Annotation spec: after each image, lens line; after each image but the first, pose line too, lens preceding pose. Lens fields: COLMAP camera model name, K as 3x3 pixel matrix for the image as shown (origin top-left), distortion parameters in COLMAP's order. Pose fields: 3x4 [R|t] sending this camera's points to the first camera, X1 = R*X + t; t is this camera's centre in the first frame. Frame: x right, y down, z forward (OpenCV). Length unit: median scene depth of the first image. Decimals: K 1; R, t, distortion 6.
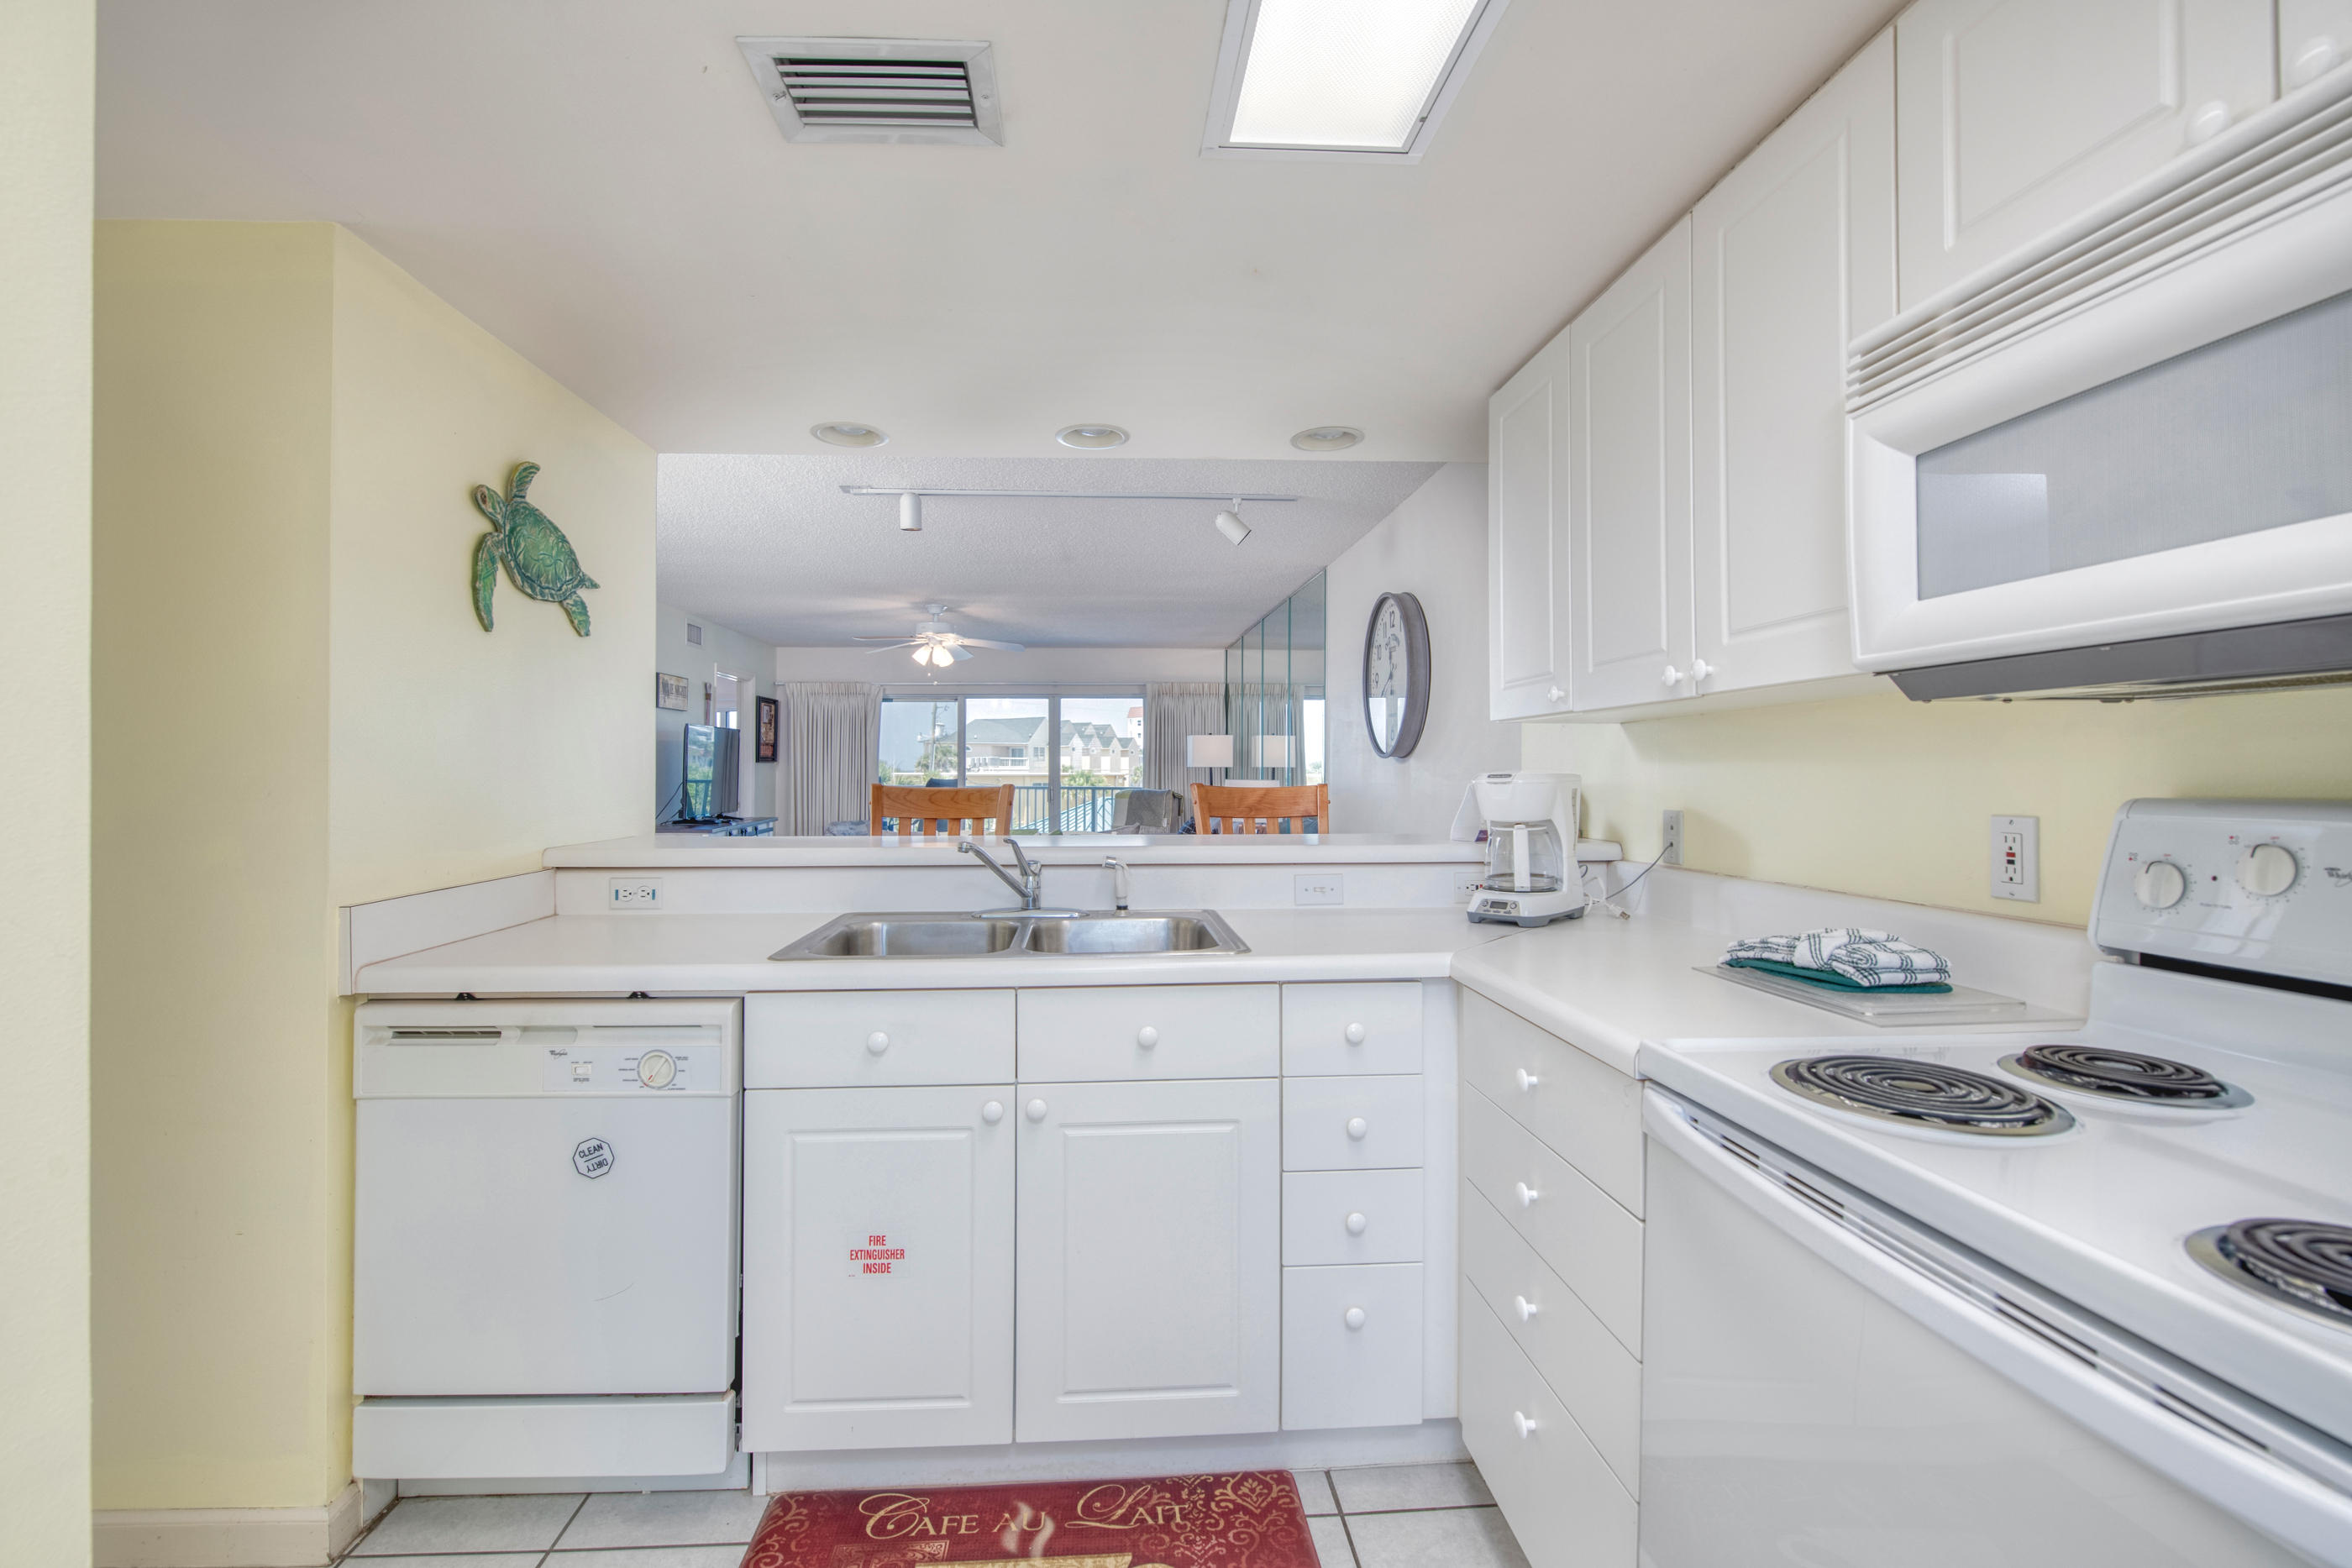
lens RADIAL K [[992.2, 0, 1160.0], [0, 992.2, 770.8], [0, 0, 1]] dist [-0.012427, 0.000082]
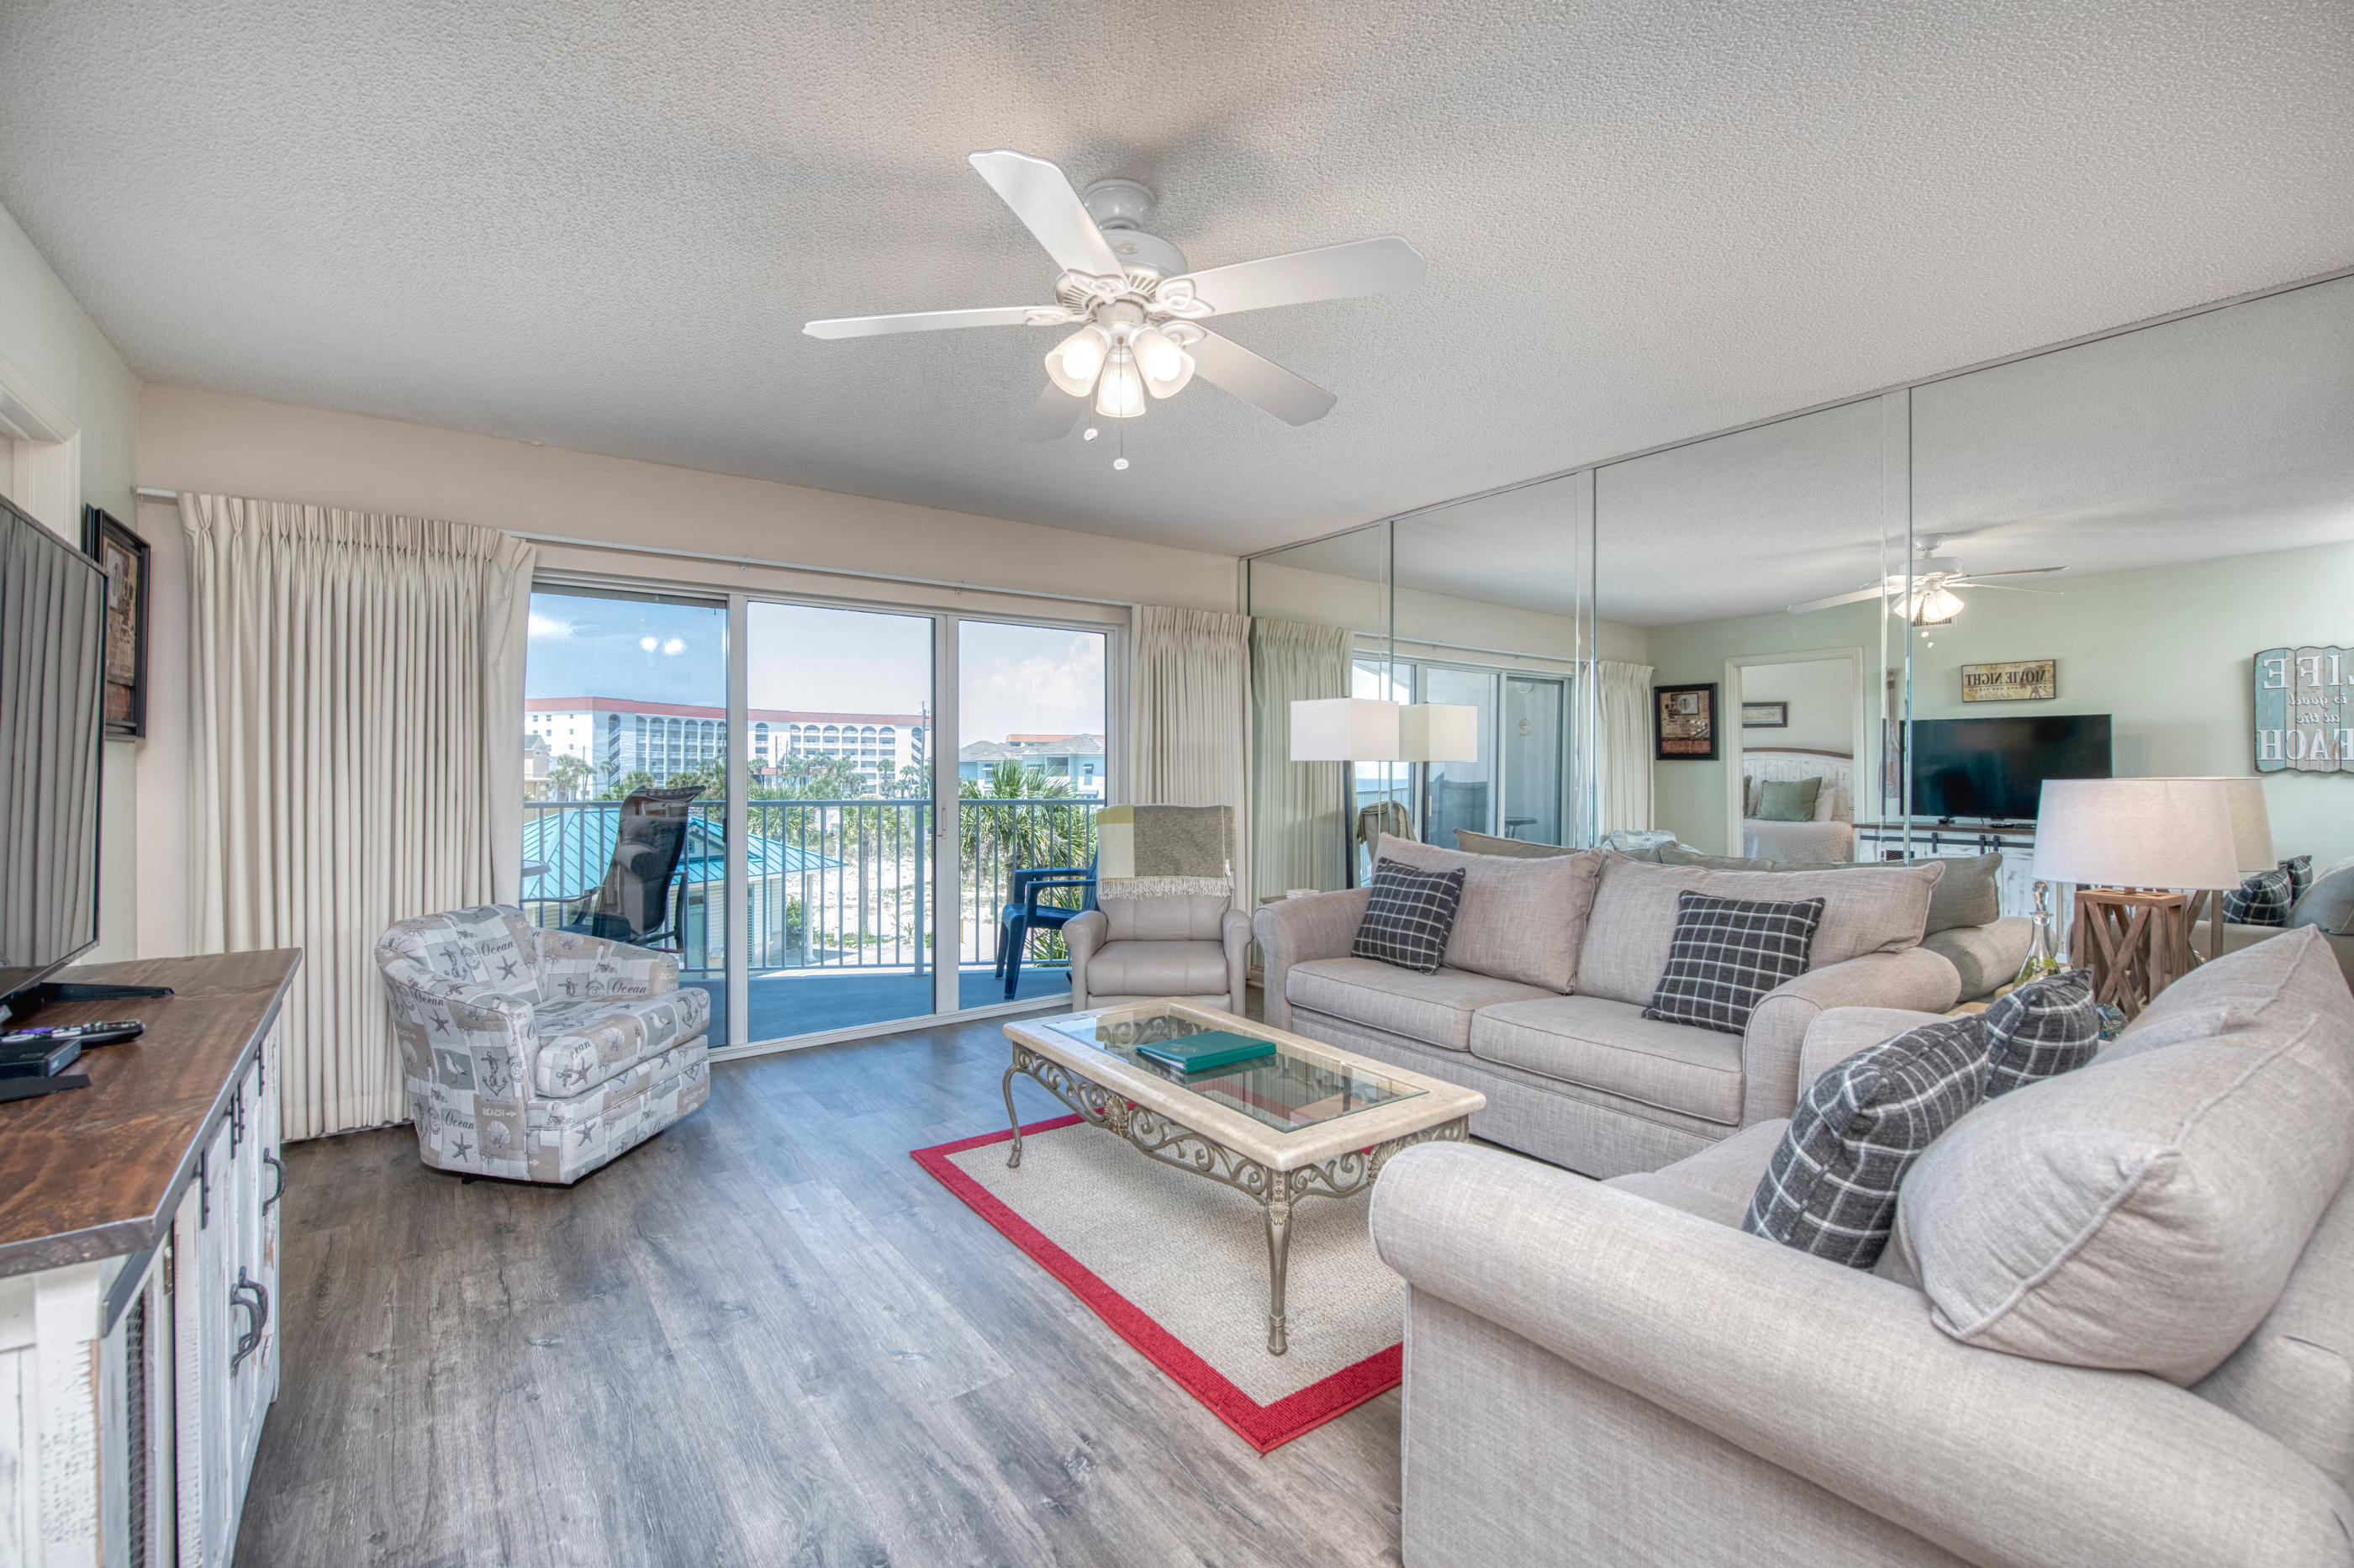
lens RADIAL K [[993.1, 0, 1190.5], [0, 993.1, 788.0], [0, 0, 1]] dist [-0.012427, 0.000082]
pose [[0.838609, -0.007719, 0.544680, -0.267132], [0.001060, 0.999921, 0.012539, 0.003752], [-0.544733, -0.009938, 0.838550, 0.531699]]
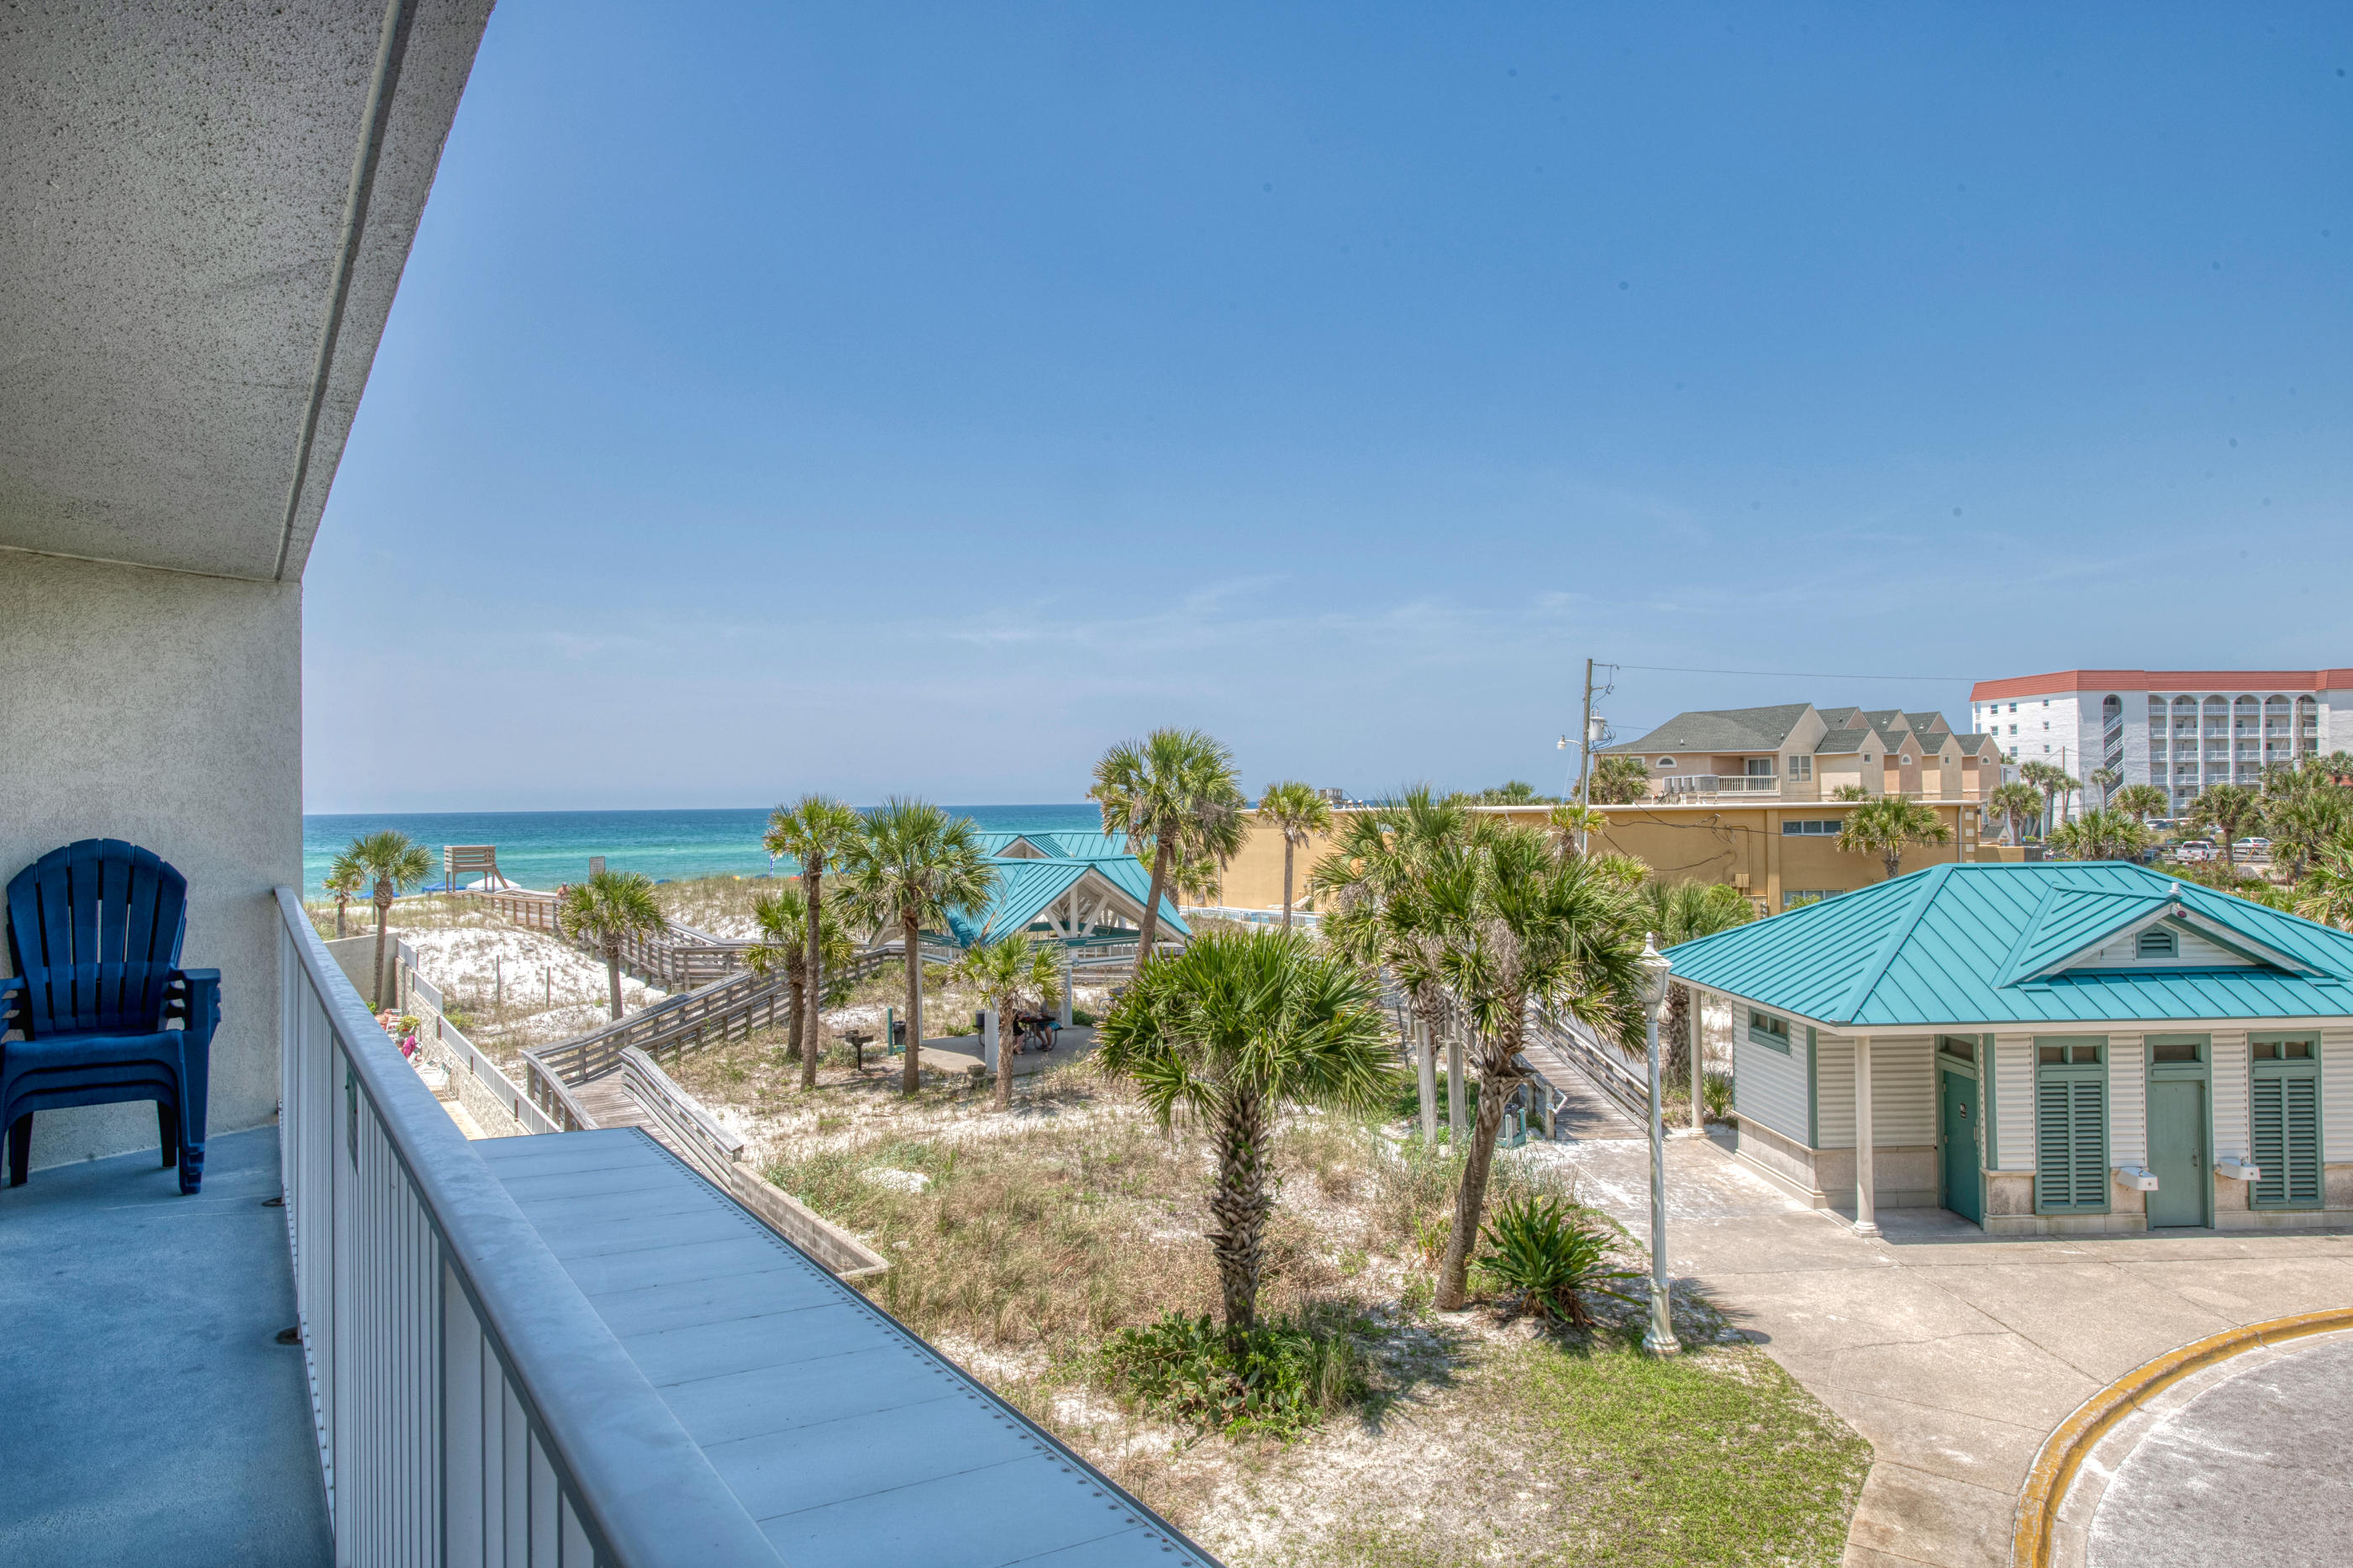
lens RADIAL K [[1460.1, 0, 1194.1], [0, 1460.1, 796.9], [0, 0, 1]] dist [0.018578, -0.011813]
pose [[0.868610, -0.017098, -0.495201, -0.092662], [0.016399, 0.999849, -0.005759, -0.016488], [0.495224, -0.003119, 0.868759, 1.139154]]
